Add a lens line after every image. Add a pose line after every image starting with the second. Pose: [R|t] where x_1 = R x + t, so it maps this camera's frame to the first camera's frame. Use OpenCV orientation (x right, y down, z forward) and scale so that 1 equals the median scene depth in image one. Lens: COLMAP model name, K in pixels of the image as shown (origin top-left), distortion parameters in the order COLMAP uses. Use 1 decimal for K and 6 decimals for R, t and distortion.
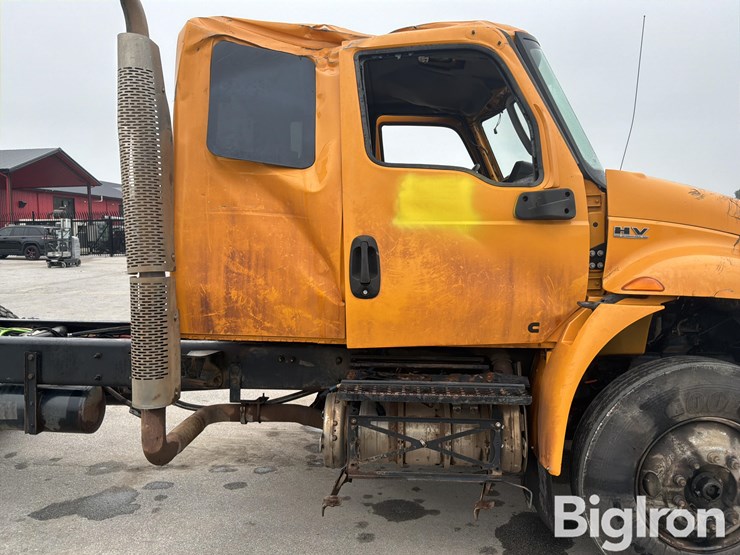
lens RADIAL K [[613.0, 0, 370.0], [0, 613.0, 277.5], [0, 0, 1]] dist [0.131189, -0.262885]
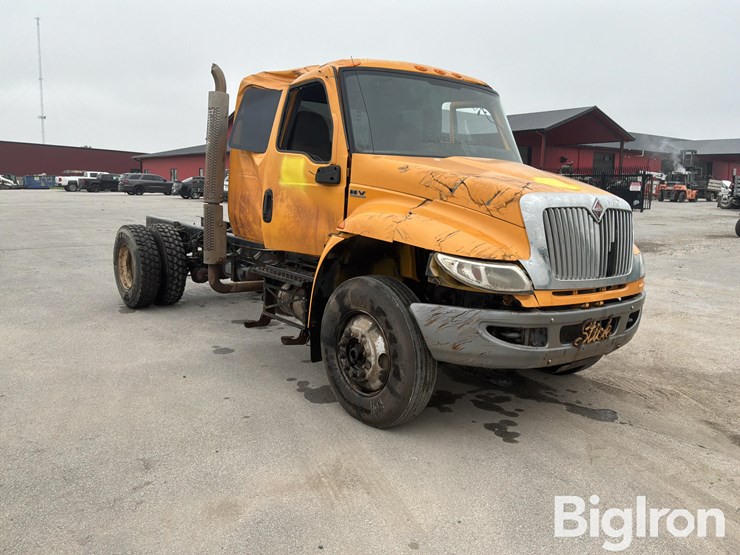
lens RADIAL K [[613.0, 0, 370.0], [0, 613.0, 277.5], [0, 0, 1]] dist [0.131189, -0.262885]
pose [[0.660882, 0.139238, -0.737460, 1.635047], [-0.085312, 0.990207, 0.110505, -0.034648], [0.745625, -0.010116, 0.666289, -0.042224]]
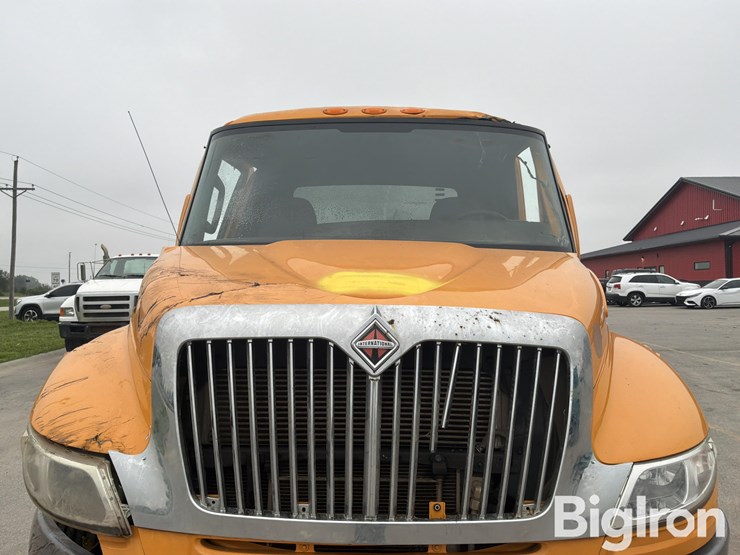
lens RADIAL K [[613.0, 0, 370.0], [0, 613.0, 277.5], [0, 0, 1]] dist [0.131189, -0.262885]
pose [[0.039841, 0.000733, -0.999206, 1.480329], [-0.062617, 0.998036, -0.001765, -0.141158], [0.997242, 0.062638, 0.039809, 1.322493]]
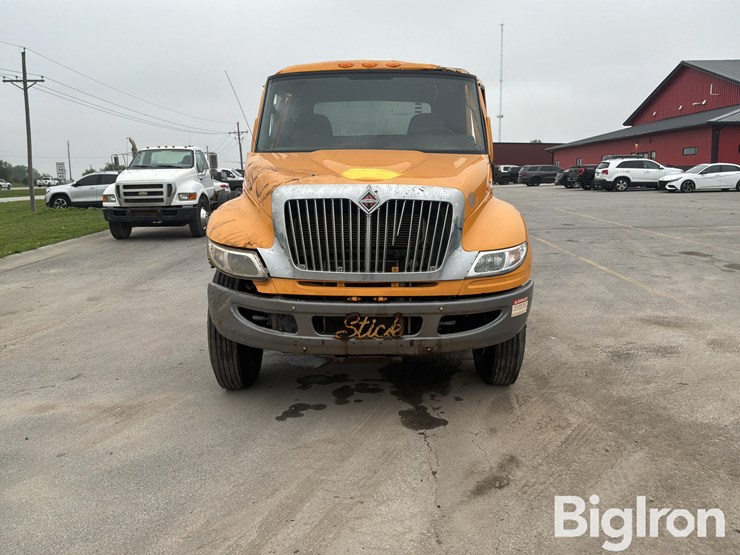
lens RADIAL K [[613.0, 0, 370.0], [0, 613.0, 277.5], [0, 0, 1]] dist [0.131189, -0.262885]
pose [[0.037126, 0.178822, -0.983181, 2.294829], [-0.054752, 0.982745, 0.176675, -0.153808], [0.997810, 0.047272, 0.046276, 1.301164]]
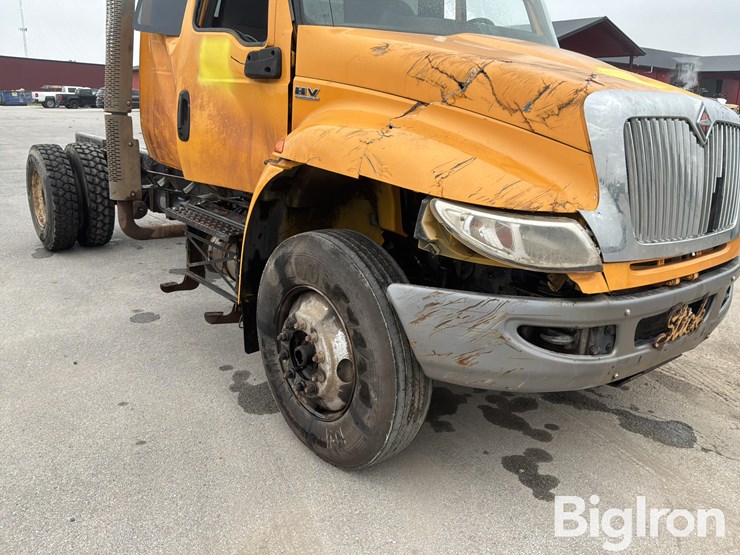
lens RADIAL K [[613.0, 0, 370.0], [0, 613.0, 277.5], [0, 0, 1]] dist [0.131189, -0.262885]
pose [[0.664933, 0.232651, -0.709745, 1.239885], [-0.090073, 0.968293, 0.233015, -0.027365], [0.741452, -0.091010, 0.664805, 0.392318]]
